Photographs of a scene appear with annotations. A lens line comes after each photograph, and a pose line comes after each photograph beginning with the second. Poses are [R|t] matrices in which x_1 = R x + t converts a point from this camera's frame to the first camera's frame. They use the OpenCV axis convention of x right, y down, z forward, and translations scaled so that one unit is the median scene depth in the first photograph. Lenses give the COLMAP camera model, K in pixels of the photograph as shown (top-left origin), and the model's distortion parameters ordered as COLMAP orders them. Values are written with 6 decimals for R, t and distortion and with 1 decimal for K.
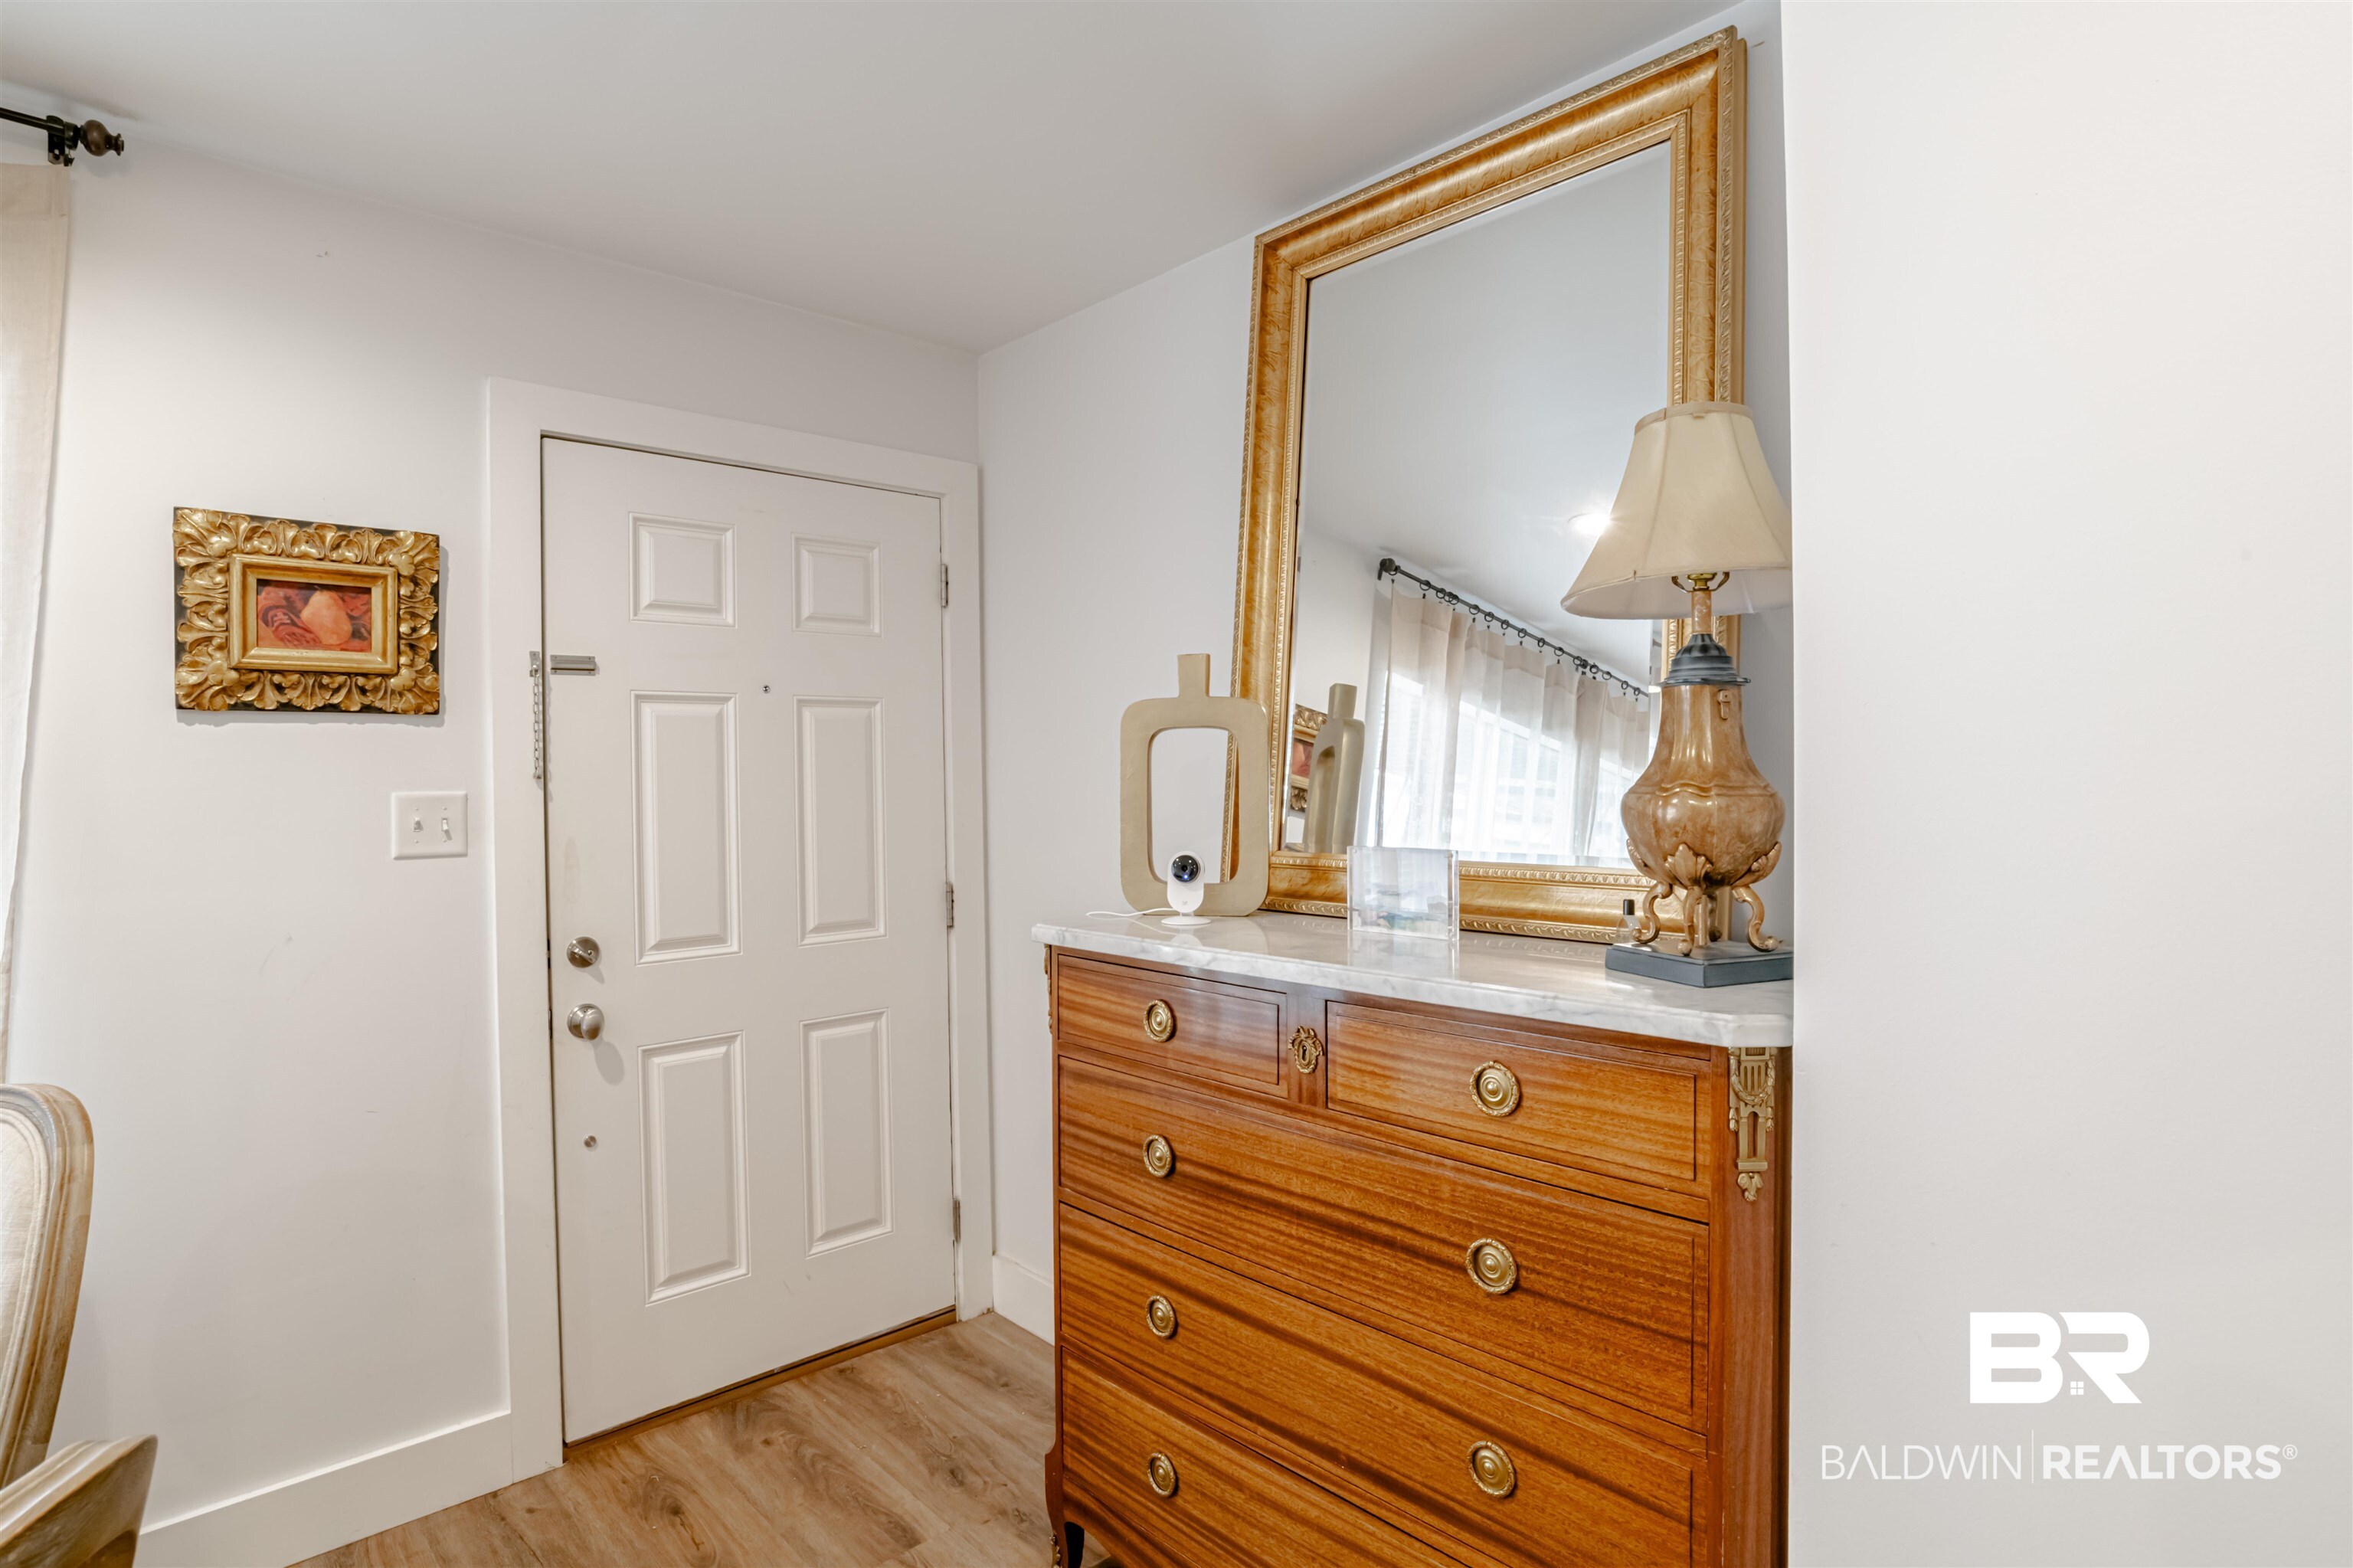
lens RADIAL K [[1196.7, 0, 1183.3], [0, 1196.7, 780.7], [0, 0, 1]] dist [-0.043338, 0.018764]
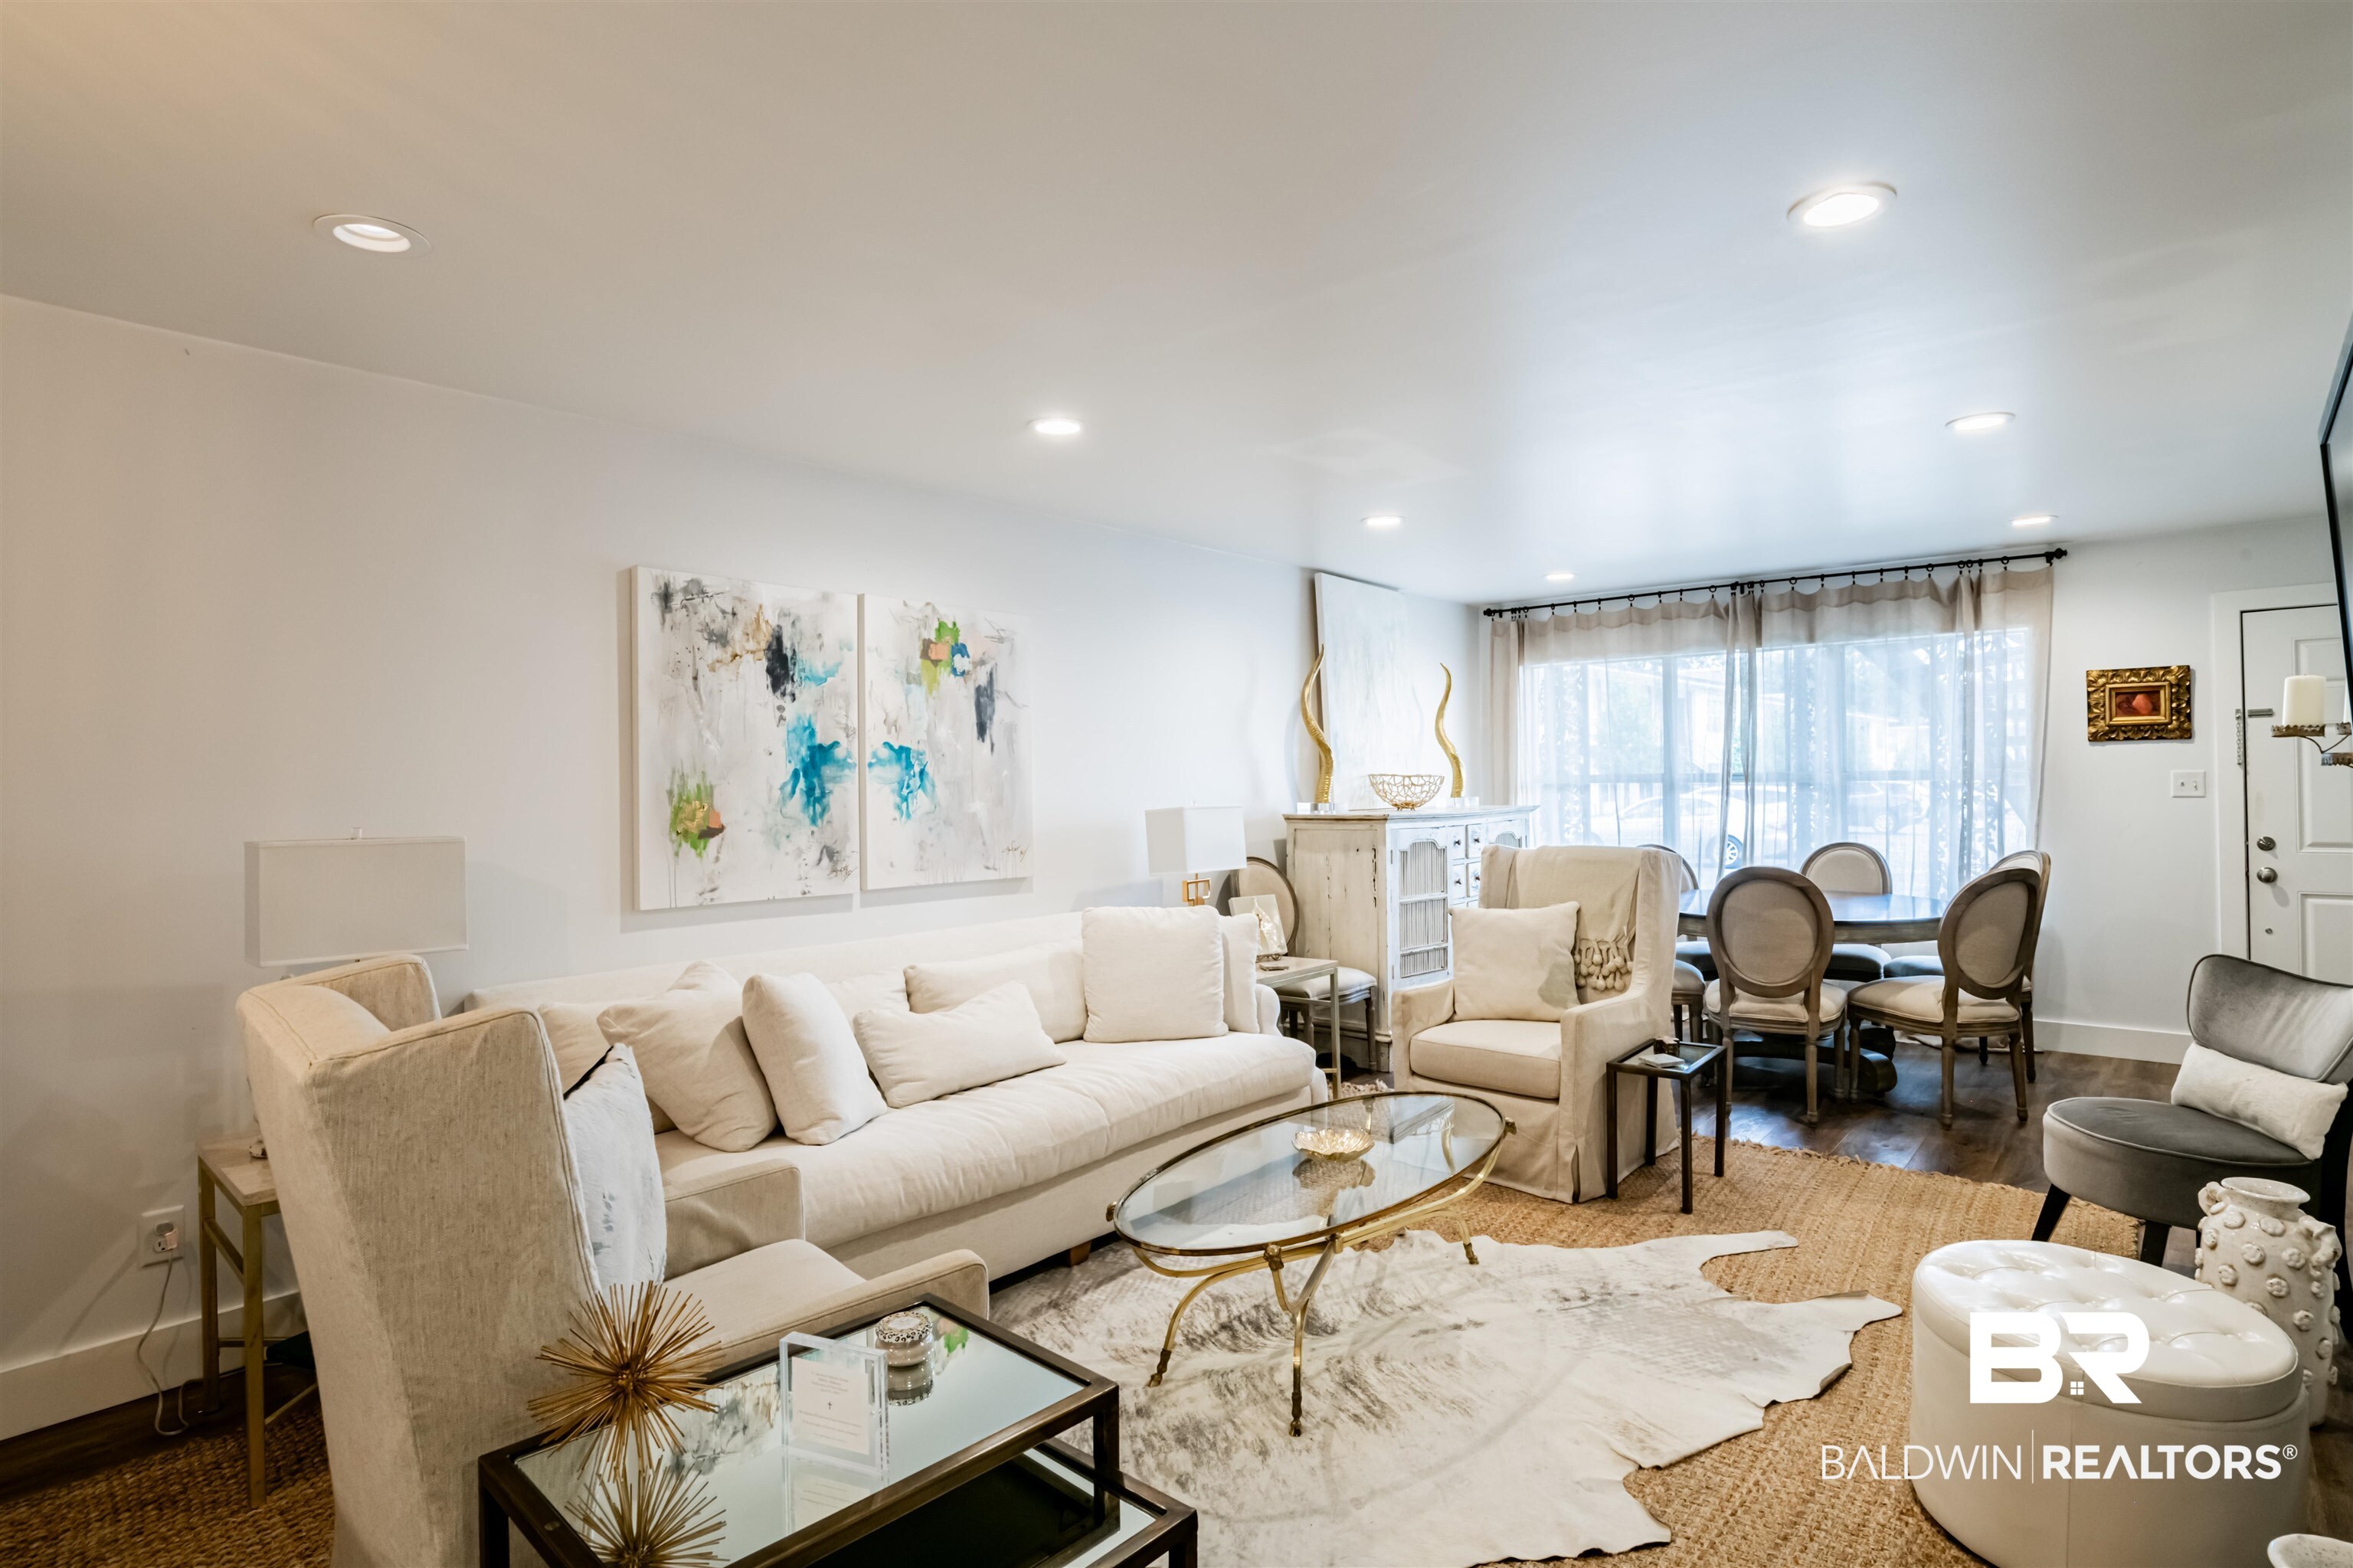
lens RADIAL K [[1196.7, 0, 1207.9], [0, 1196.7, 764.2], [0, 0, 1]] dist [-0.043338, 0.018764]
pose [[0.129725, -0.004209, -0.991541, 1.529627], [0.007105, 0.999969, -0.003315, -0.010362], [0.991525, -0.006615, 0.129751, -1.349817]]
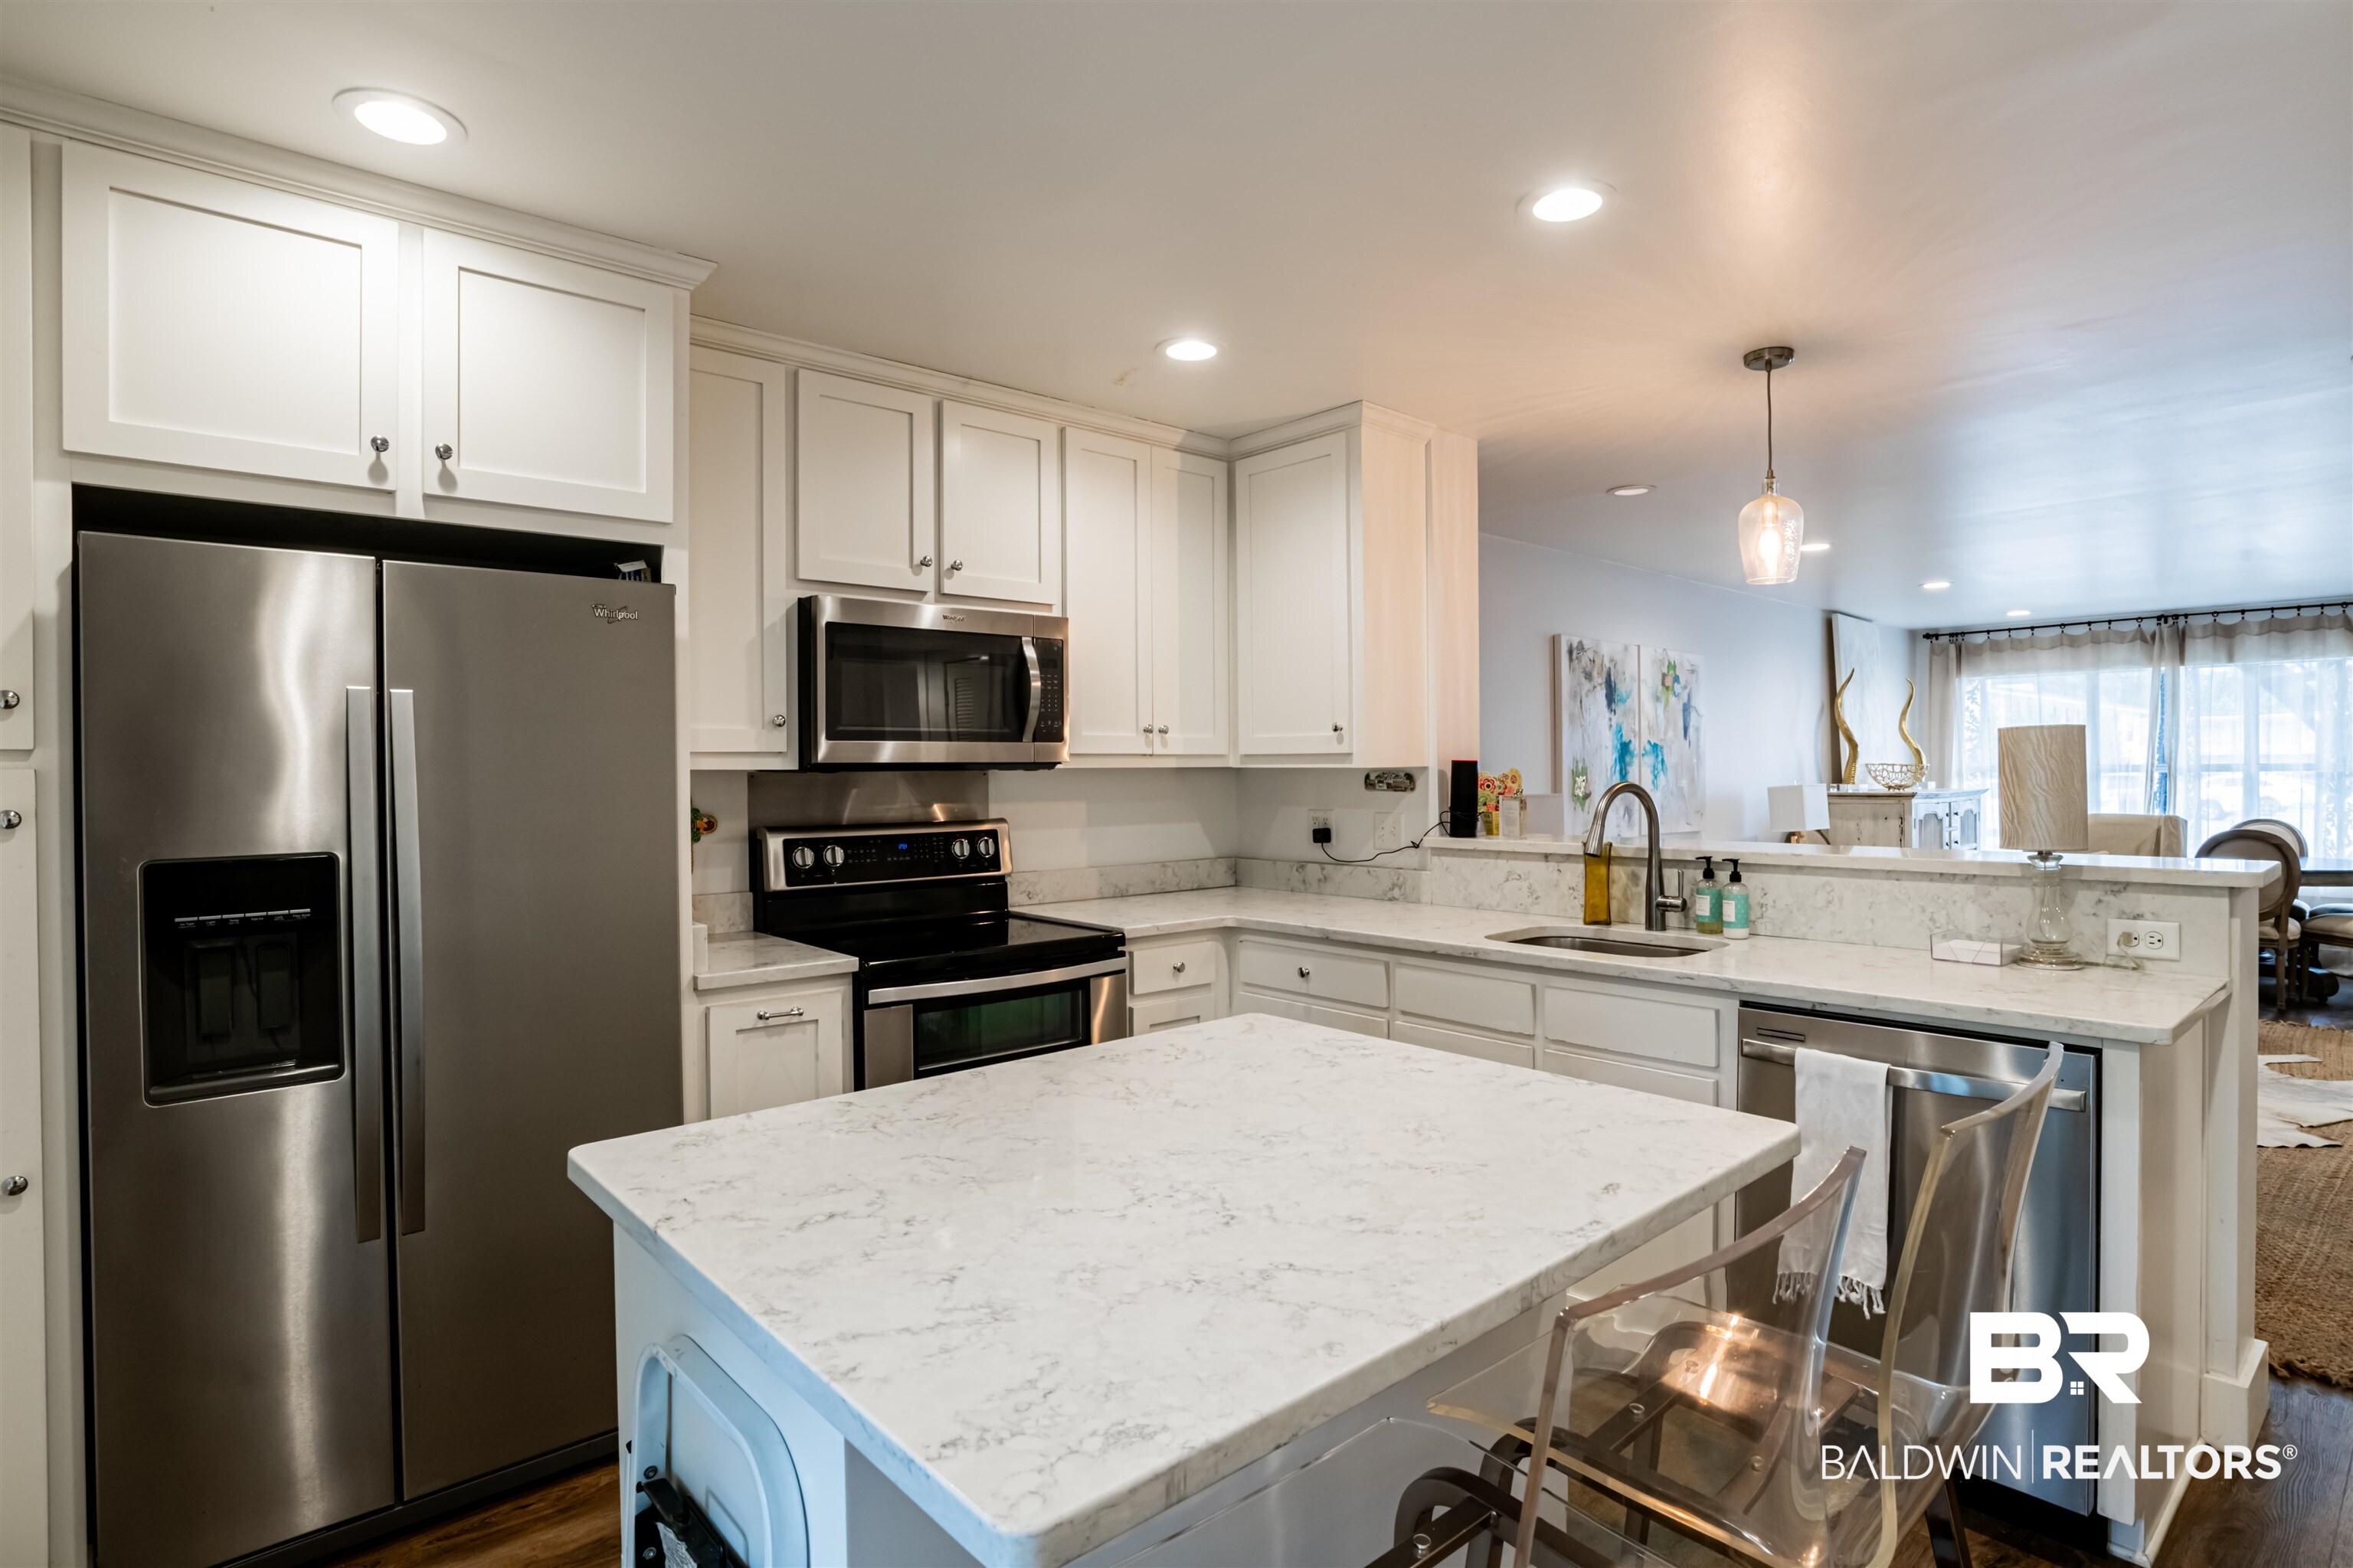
lens RADIAL K [[1196.7, 0, 1212.4], [0, 1196.7, 767.8], [0, 0, 1]] dist [-0.043338, 0.018764]
pose [[-0.007431, 0.006532, -0.999951, 2.532201], [0.001401, 0.999978, 0.006522, -0.008092], [0.999971, -0.001352, -0.007440, -2.670085]]
